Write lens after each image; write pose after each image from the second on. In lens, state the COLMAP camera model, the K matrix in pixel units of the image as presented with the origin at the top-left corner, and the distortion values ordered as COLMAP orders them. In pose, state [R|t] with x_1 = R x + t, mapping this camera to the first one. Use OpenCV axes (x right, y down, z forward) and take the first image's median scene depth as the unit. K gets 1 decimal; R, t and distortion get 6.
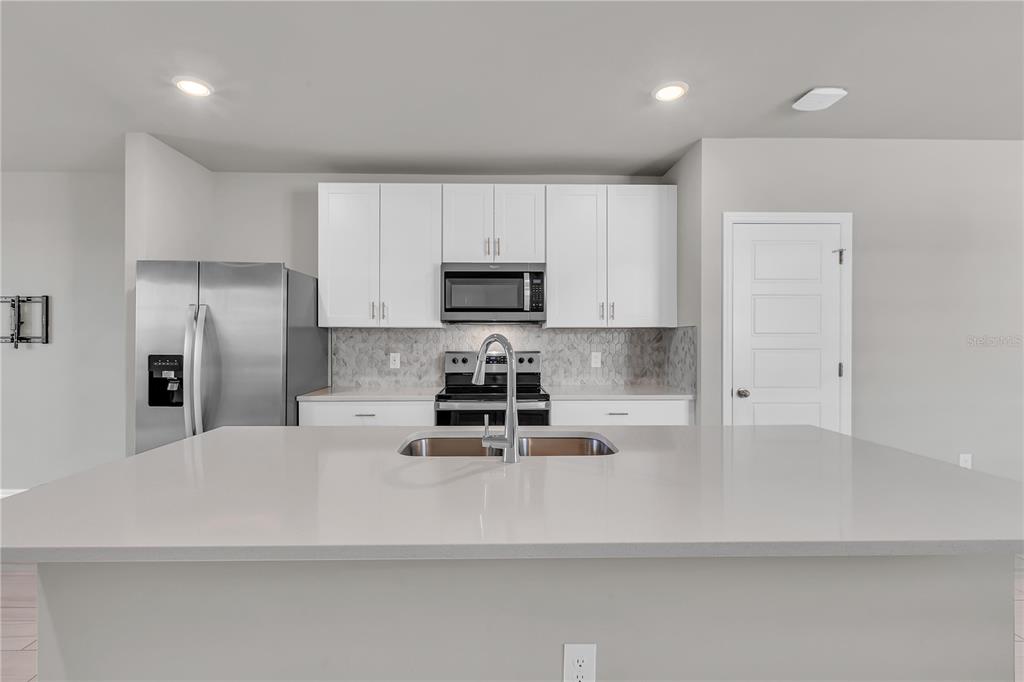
lens RADIAL K [[446.0, 0, 513.1], [0, 446.0, 339.3], [0, 0, 1]] dist [0.001799, 0.000227]
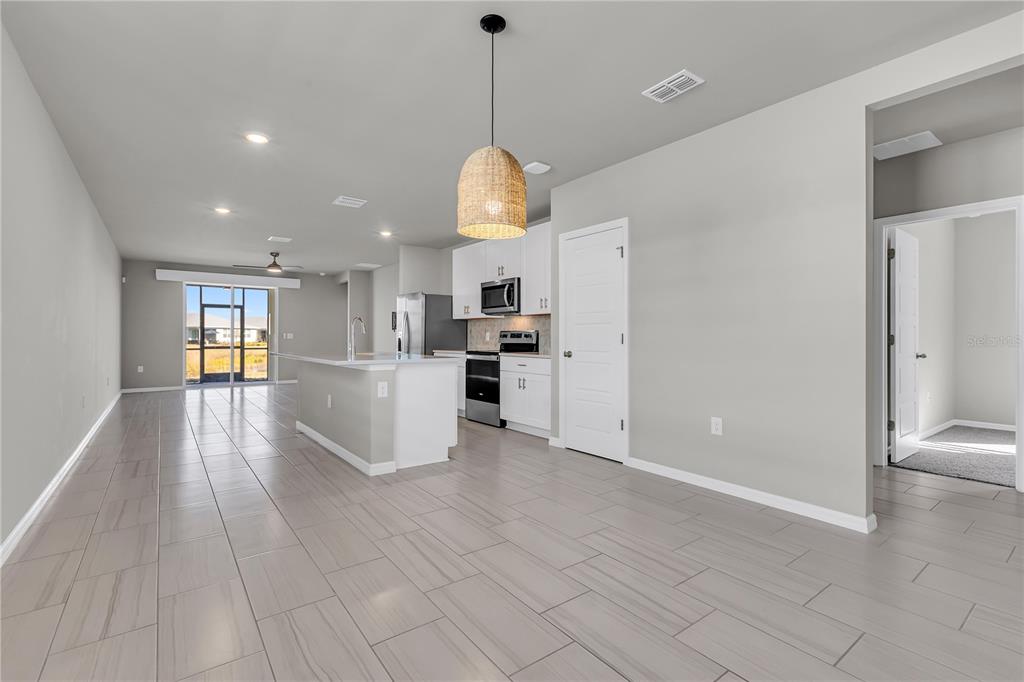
lens RADIAL K [[468.4, 0, 503.0], [0, 468.4, 332.4], [0, 0, 1]] dist [-0.002278, 0.000997]
pose [[0.569608, -0.007882, -0.821879, 1.508674], [-0.008535, 0.999843, -0.015504, 0.067512], [0.821872, 0.015846, 0.569451, -0.056136]]
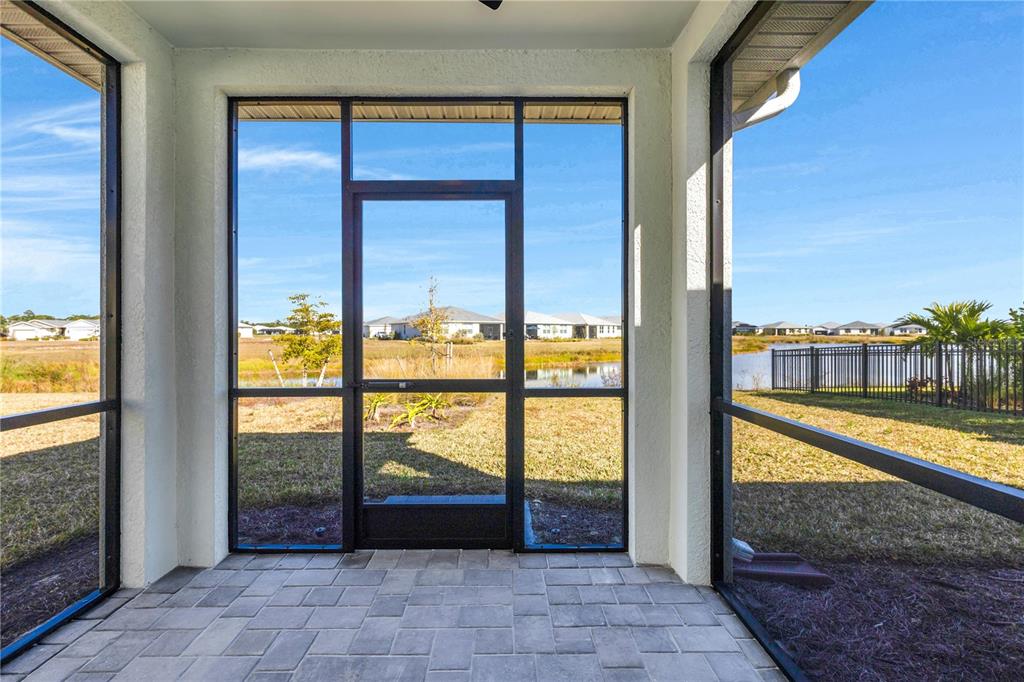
lens RADIAL K [[468.4, 0, 504.5], [0, 468.4, 335.4], [0, 0, 1]] dist [-0.002278, 0.000997]
pose [[-0.020971, 0.006329, -0.999760, -2.145710], [-0.008482, 0.999943, 0.006508, 0.057090], [0.999744, 0.008616, -0.020917, 0.379093]]
